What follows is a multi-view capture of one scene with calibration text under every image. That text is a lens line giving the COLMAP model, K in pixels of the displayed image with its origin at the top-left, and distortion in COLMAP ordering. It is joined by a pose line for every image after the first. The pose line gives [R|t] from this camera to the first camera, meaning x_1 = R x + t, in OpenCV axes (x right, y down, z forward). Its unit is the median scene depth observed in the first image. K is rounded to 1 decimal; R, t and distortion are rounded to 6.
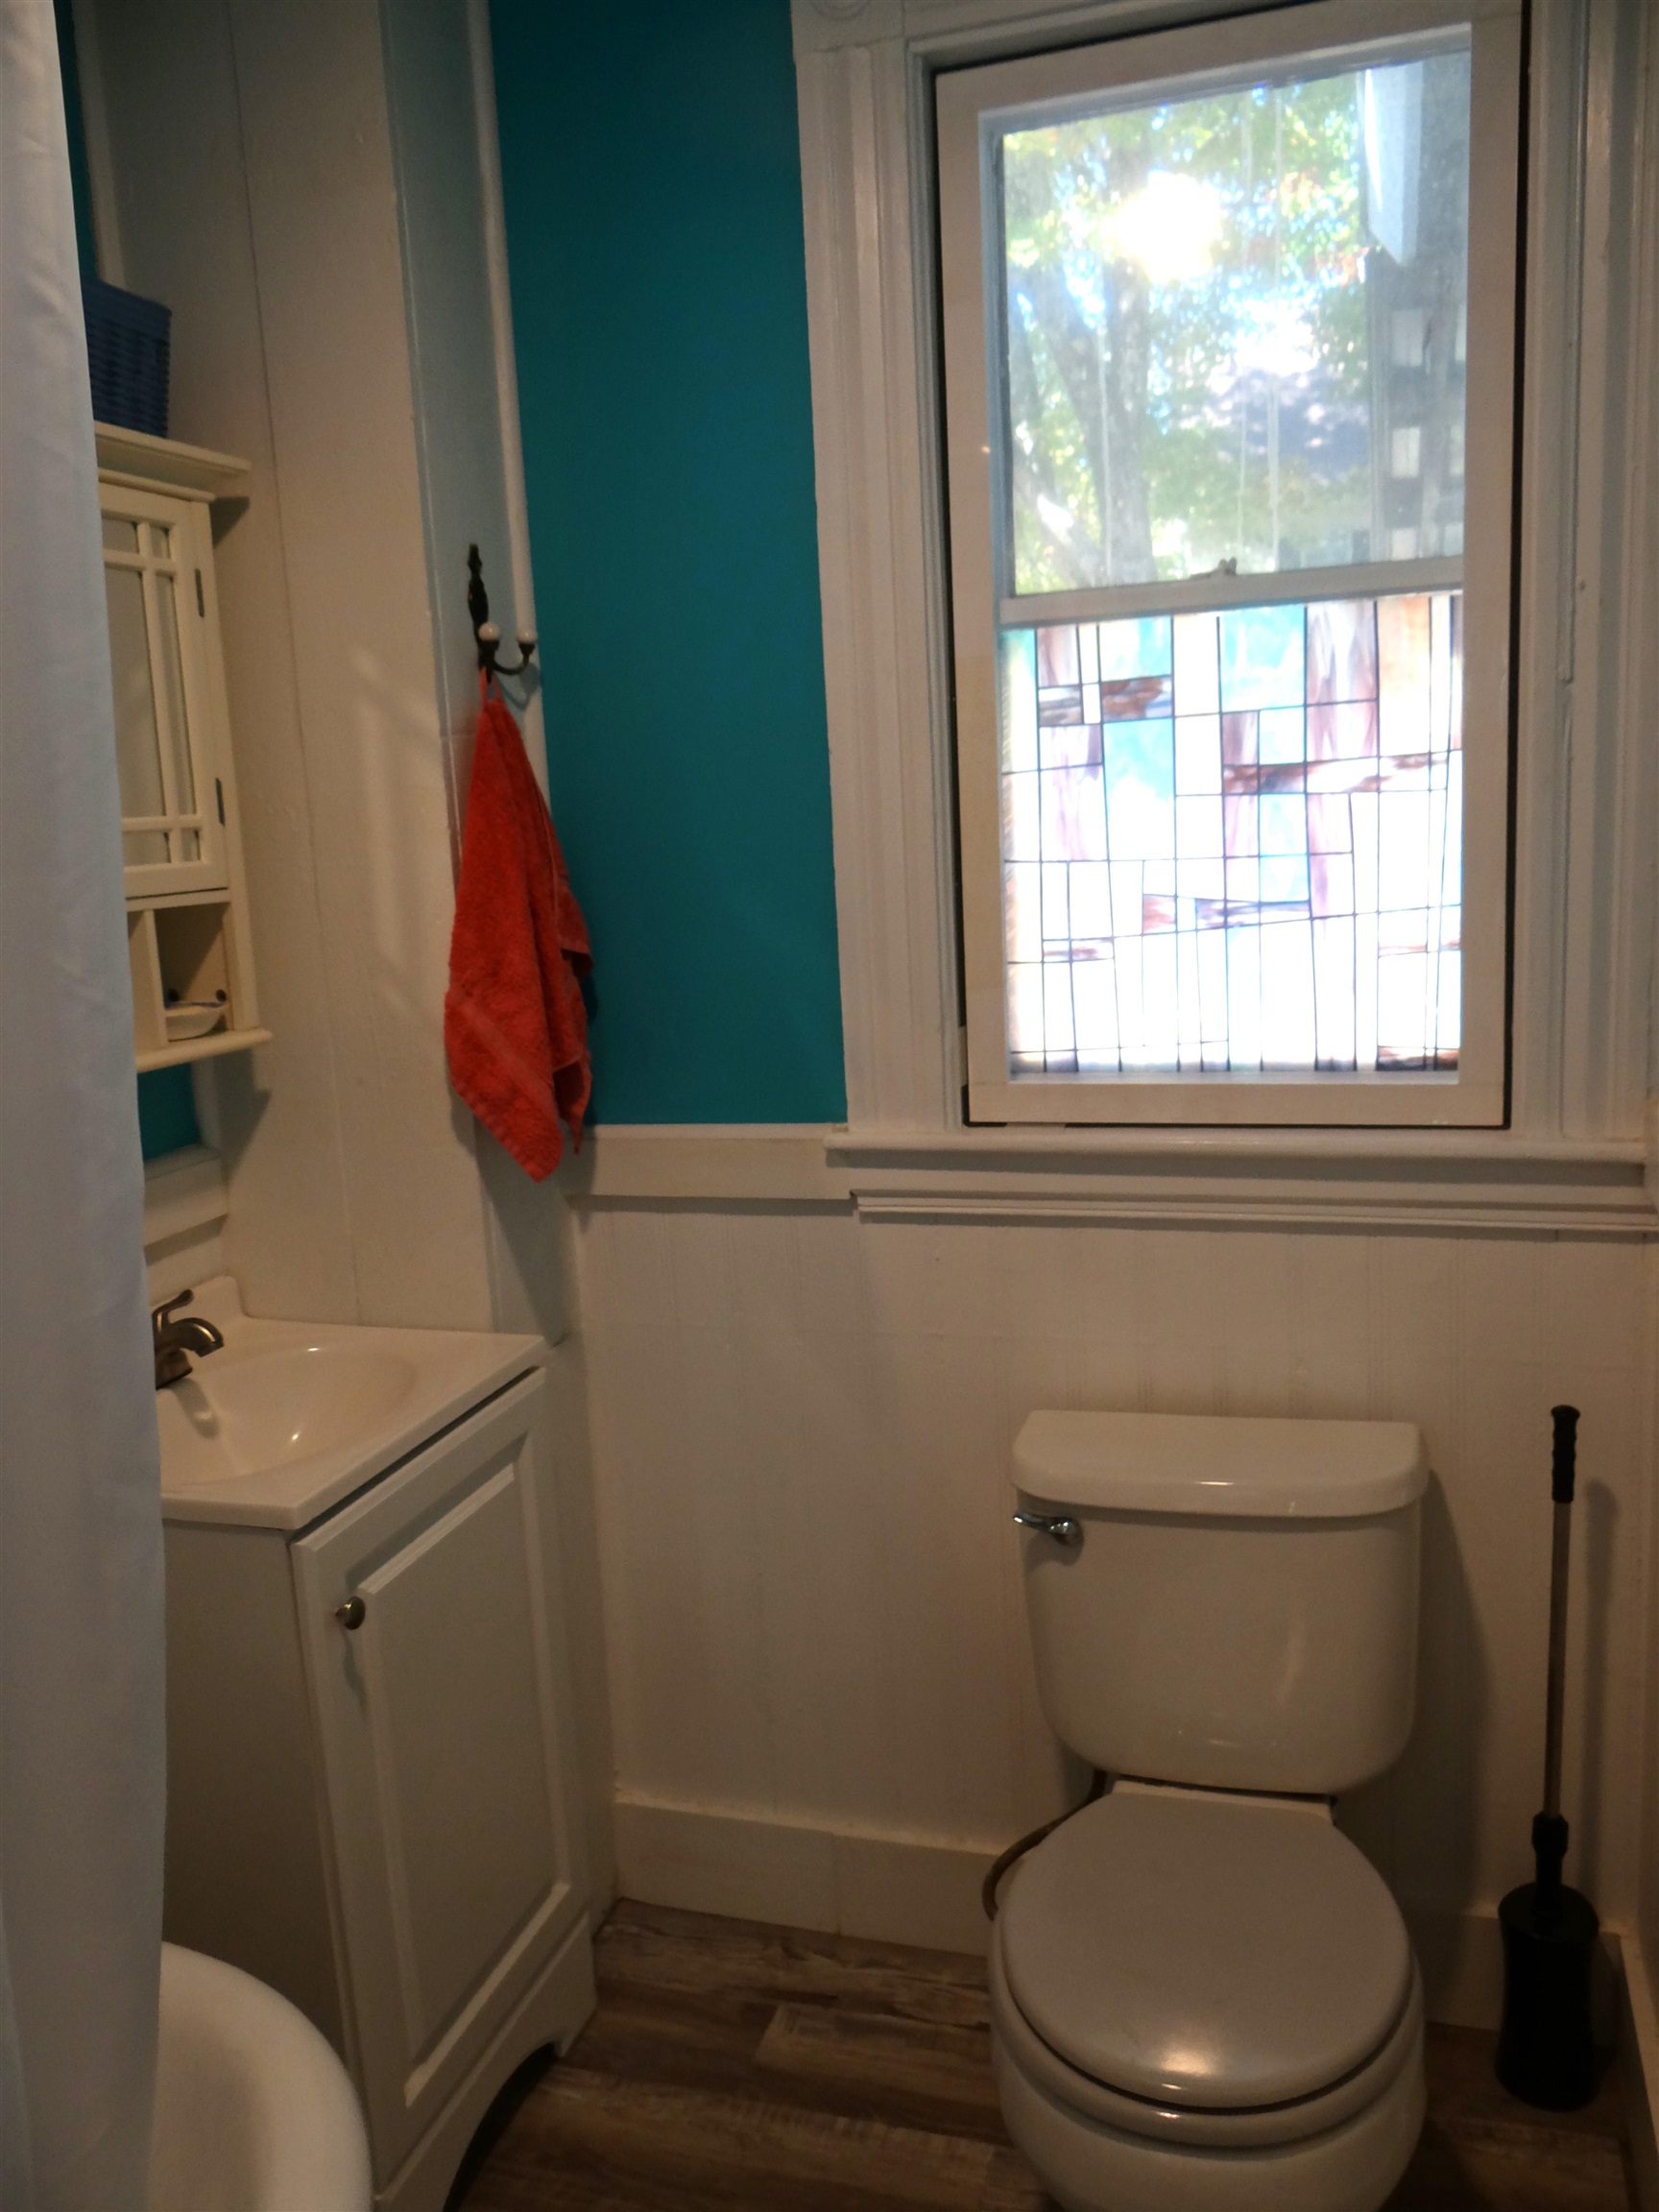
lens RADIAL K [[1707.3, 0, 835.9], [0, 1707.3, 1107.3], [0, 0, 1]] dist [-0.013485, 0.003177]
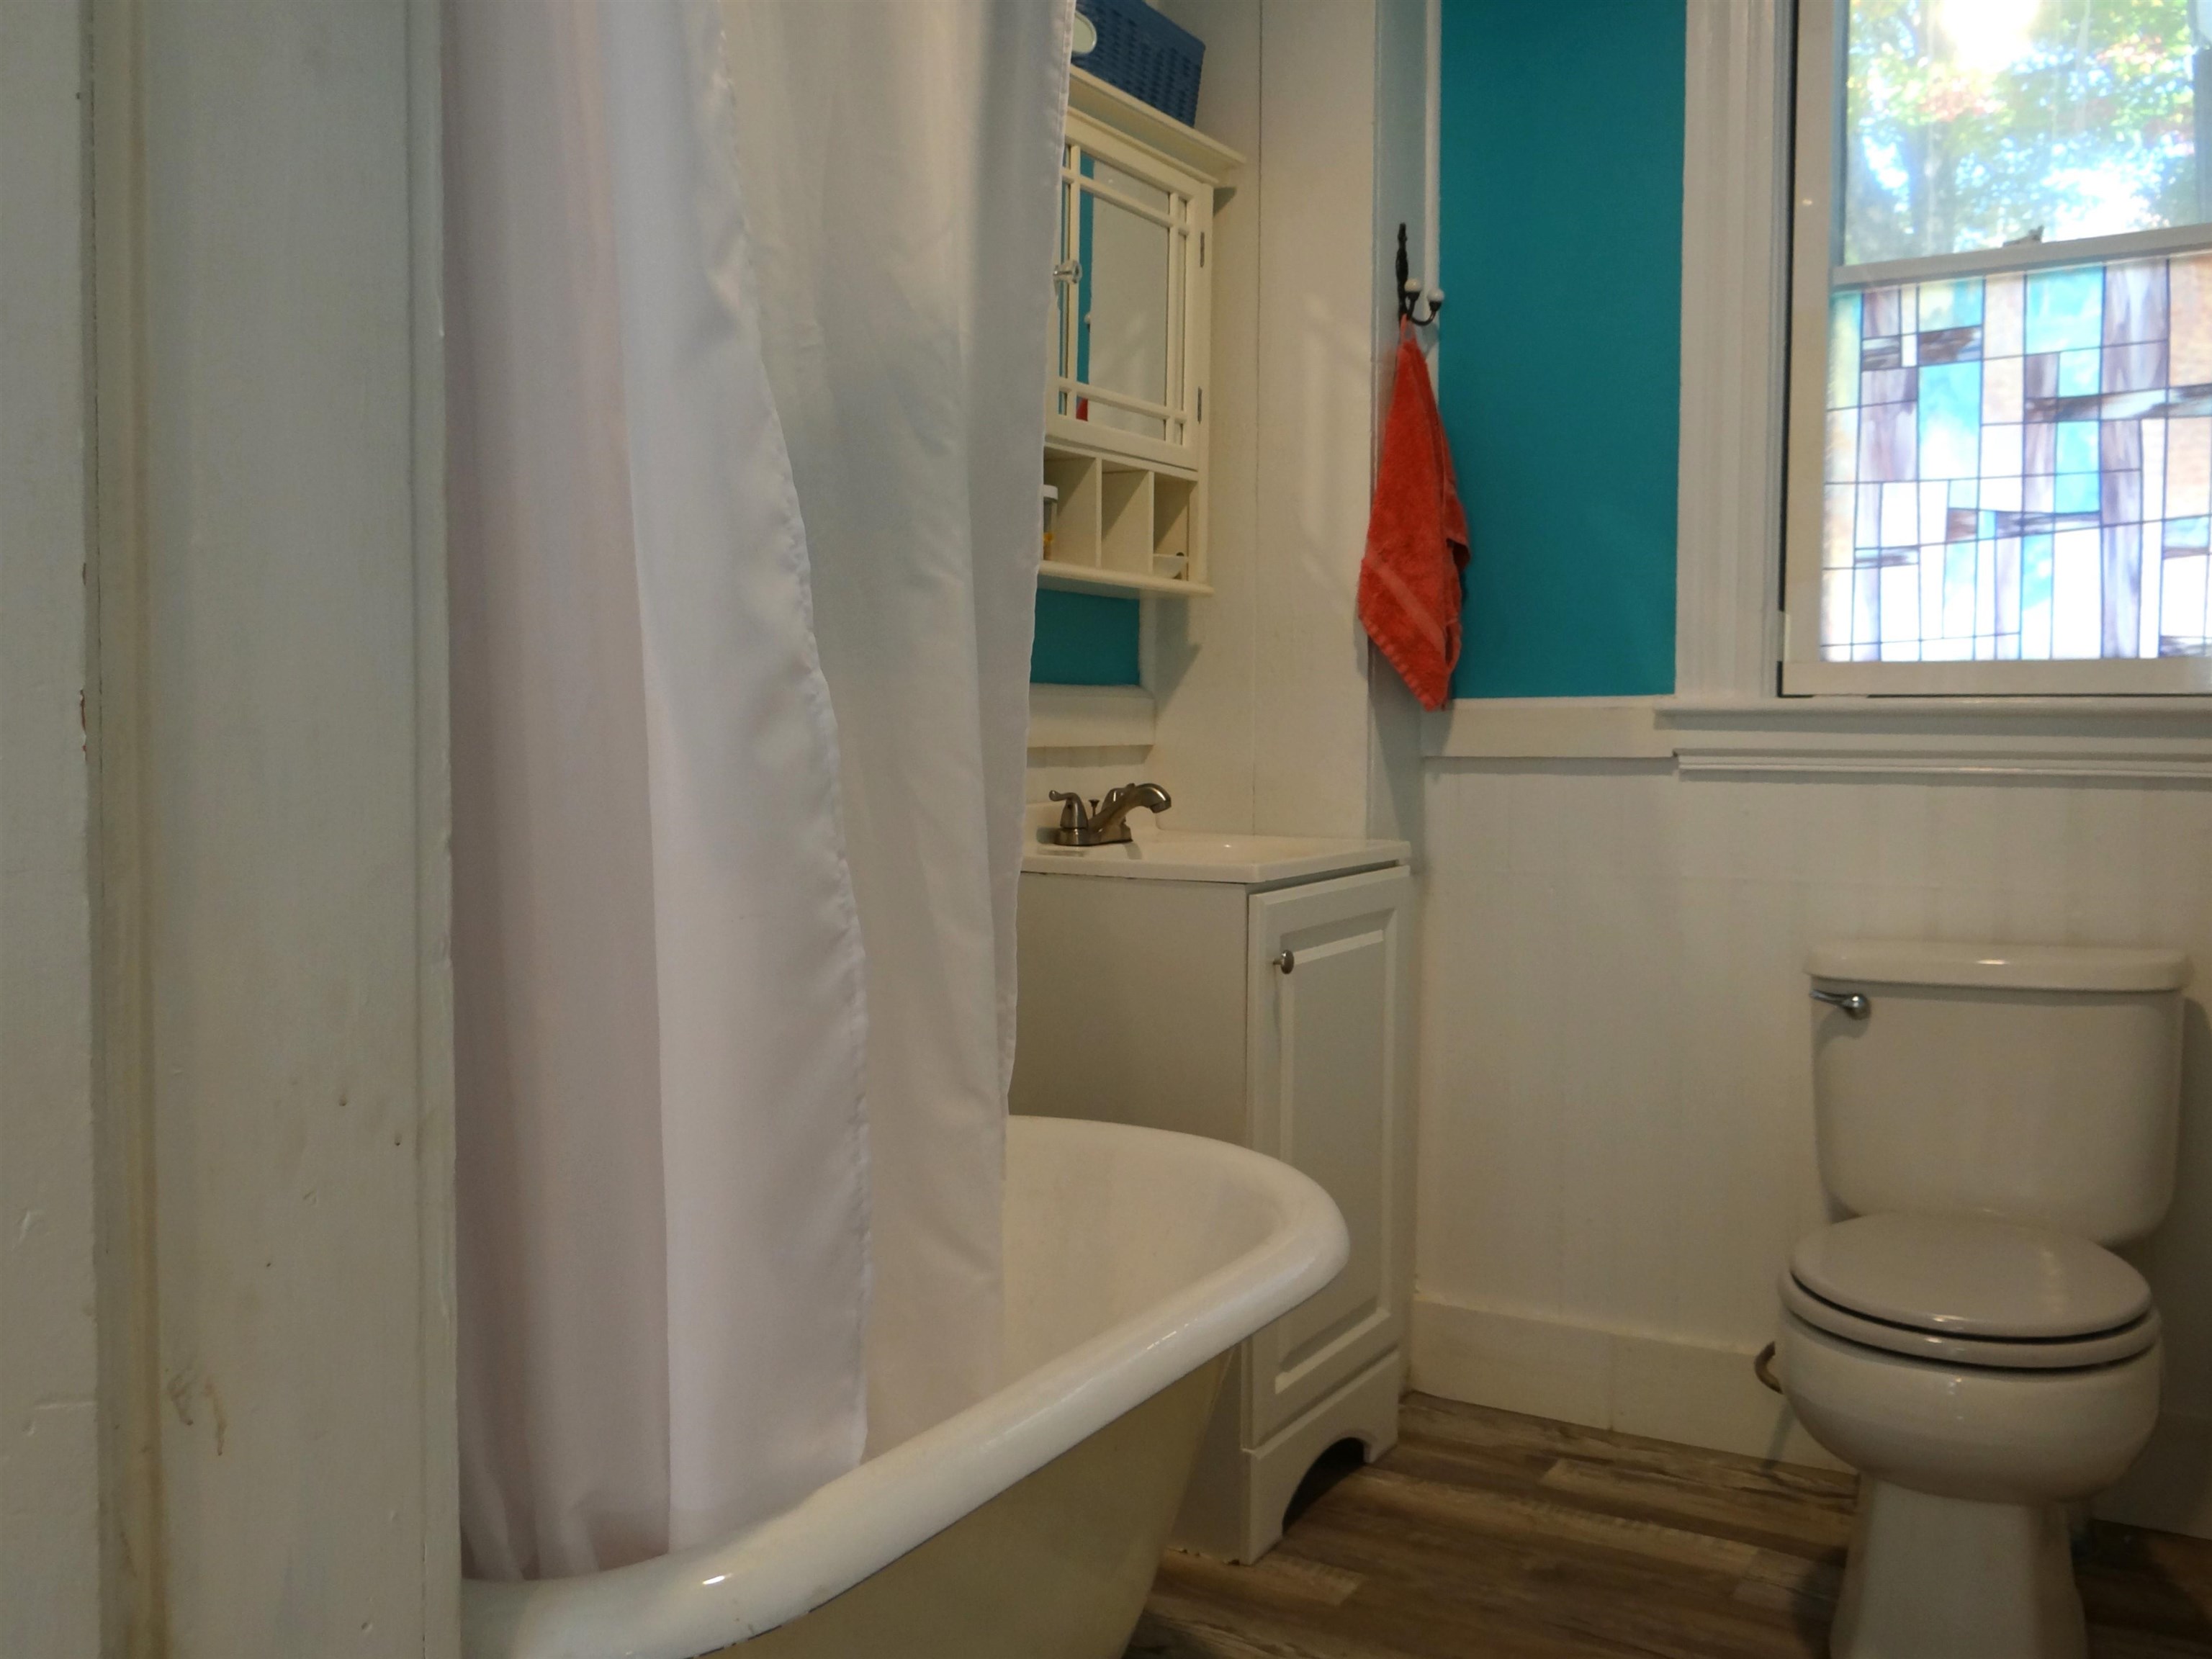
lens RADIAL K [[1885.1, 0, 1099.2], [0, 1885.1, 823.4], [0, 0, 1]] dist [-0.035307, 0.020091]
pose [[0.970181, 0.068778, -0.232421, -0.074098], [-0.095841, 0.989606, -0.107217, 0.287153], [0.222631, 0.126295, 0.966688, -0.356651]]
